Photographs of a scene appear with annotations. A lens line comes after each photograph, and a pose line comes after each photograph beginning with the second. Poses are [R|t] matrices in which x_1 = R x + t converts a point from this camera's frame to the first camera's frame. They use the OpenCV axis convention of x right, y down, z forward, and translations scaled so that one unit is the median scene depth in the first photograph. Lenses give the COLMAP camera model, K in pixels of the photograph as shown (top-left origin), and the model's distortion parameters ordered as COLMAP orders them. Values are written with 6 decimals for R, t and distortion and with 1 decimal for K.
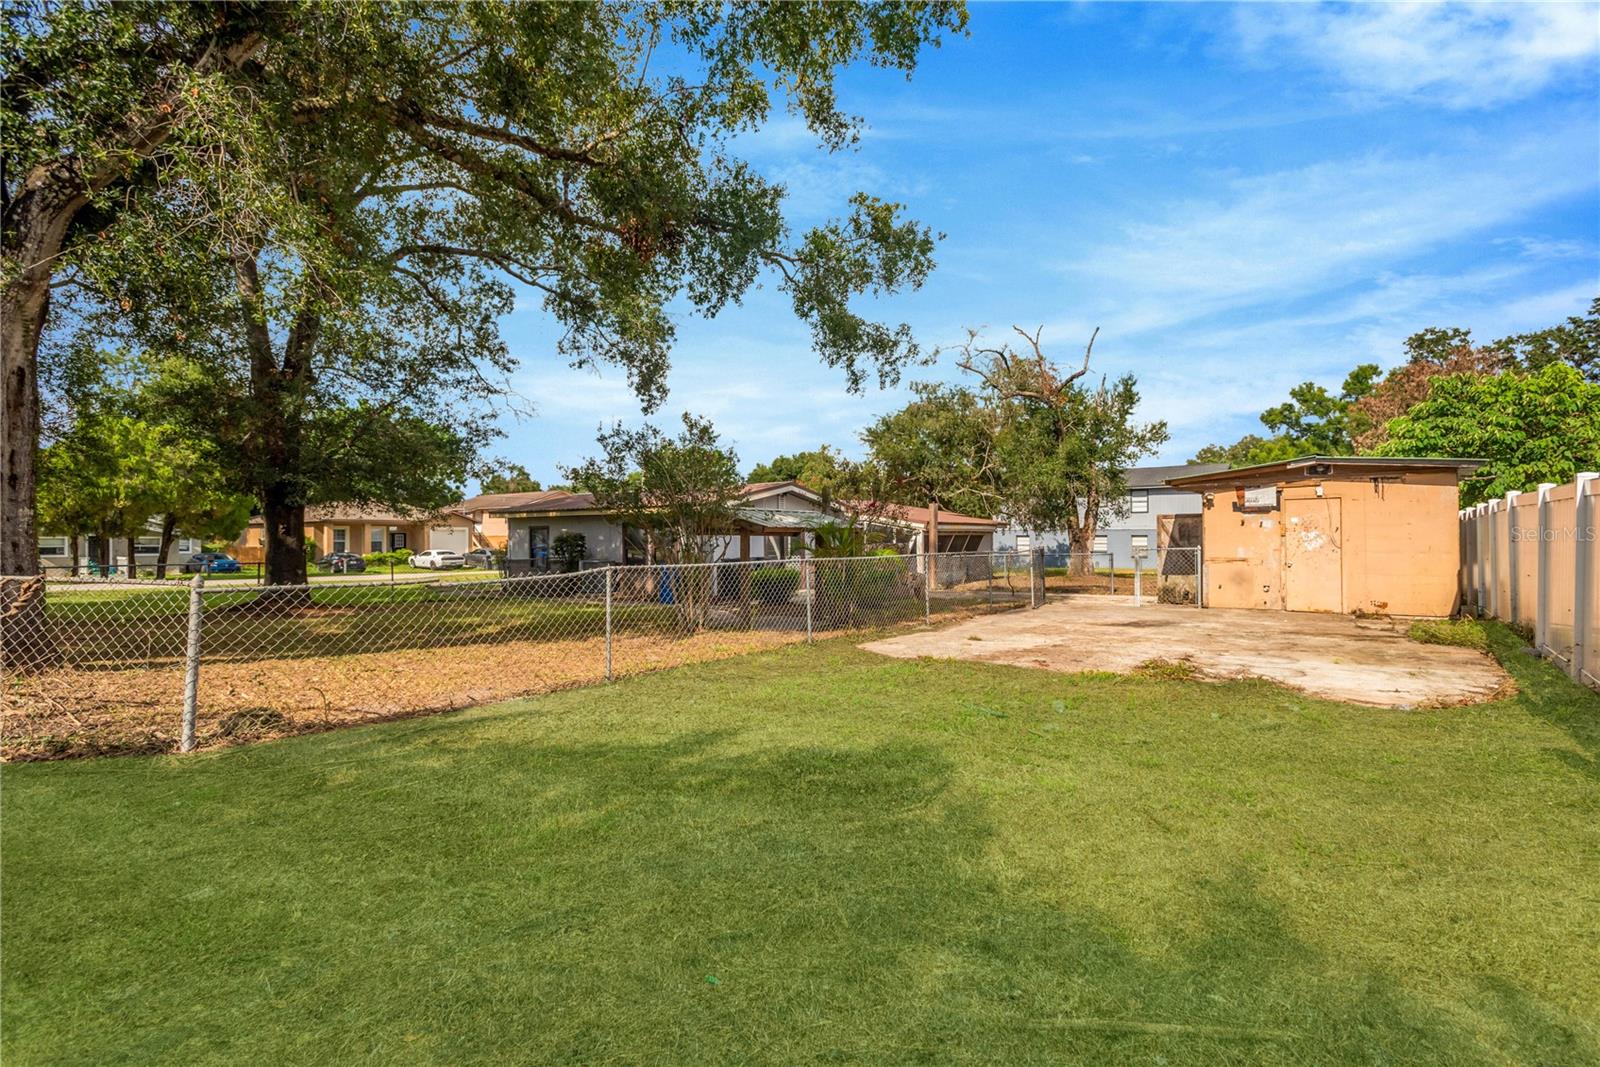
lens RADIAL K [[748.6, 0, 800.0], [0, 748.6, 533.5], [0, 0, 1]] dist [0.016783, -0.007119]
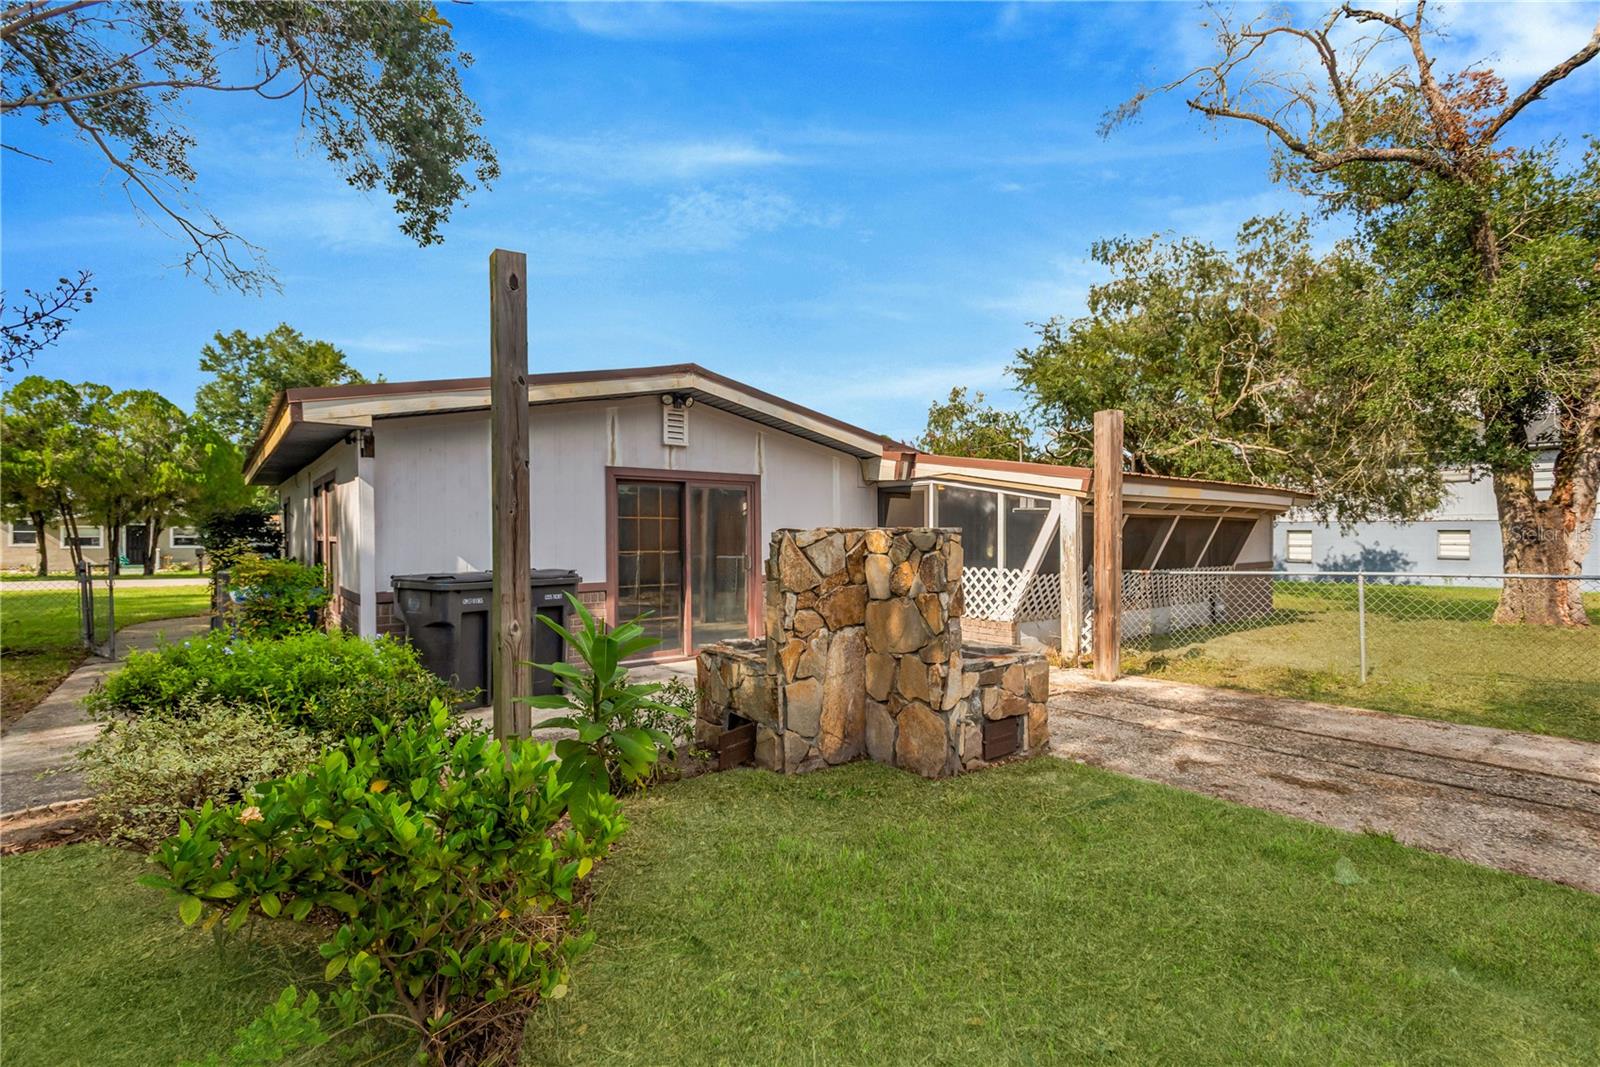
lens RADIAL K [[748.6, 0, 800.0], [0, 748.6, 533.5], [0, 0, 1]] dist [0.016783, -0.007119]
pose [[0.965742, 0.006601, -0.259419, 0.086752], [-0.006581, 0.999978, 0.000947, 0.008567], [0.259419, 0.000792, 0.965764, 0.423783]]
